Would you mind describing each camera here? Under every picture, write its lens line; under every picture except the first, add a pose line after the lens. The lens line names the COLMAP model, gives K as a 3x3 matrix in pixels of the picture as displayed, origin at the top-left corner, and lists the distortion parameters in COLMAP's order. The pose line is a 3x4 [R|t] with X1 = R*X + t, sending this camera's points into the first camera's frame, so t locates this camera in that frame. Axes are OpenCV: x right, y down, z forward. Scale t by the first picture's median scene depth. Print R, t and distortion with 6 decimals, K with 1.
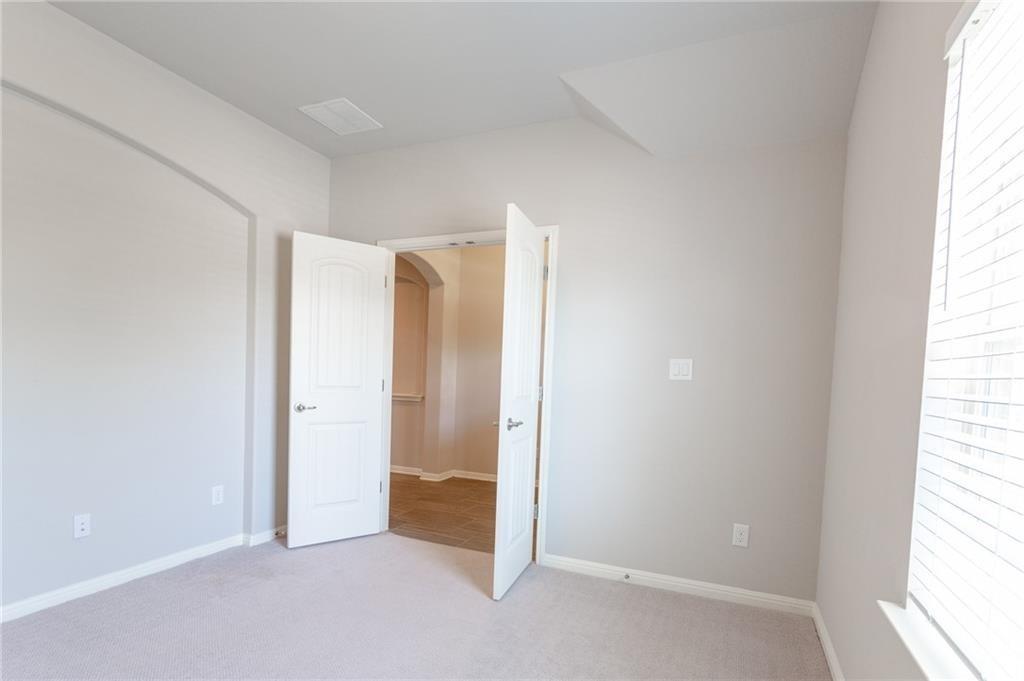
lens RADIAL K [[507.7, 0, 517.9], [0, 507.7, 397.3], [0, 0, 1]] dist [0.003678, 0.001273]
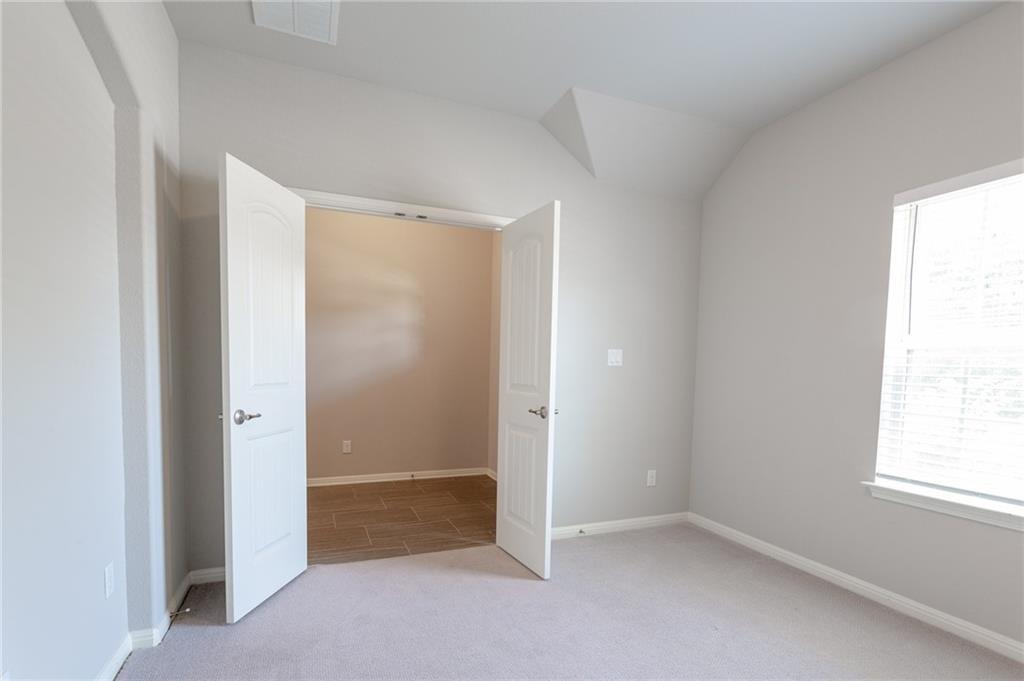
lens RADIAL K [[507.7, 0, 517.9], [0, 507.7, 397.3], [0, 0, 1]] dist [0.003678, 0.001273]
pose [[0.703618, -0.068293, 0.707289, -0.705107], [0.032635, 0.997426, 0.063842, -0.042605], [-0.709829, -0.021839, 0.704036, 0.267776]]
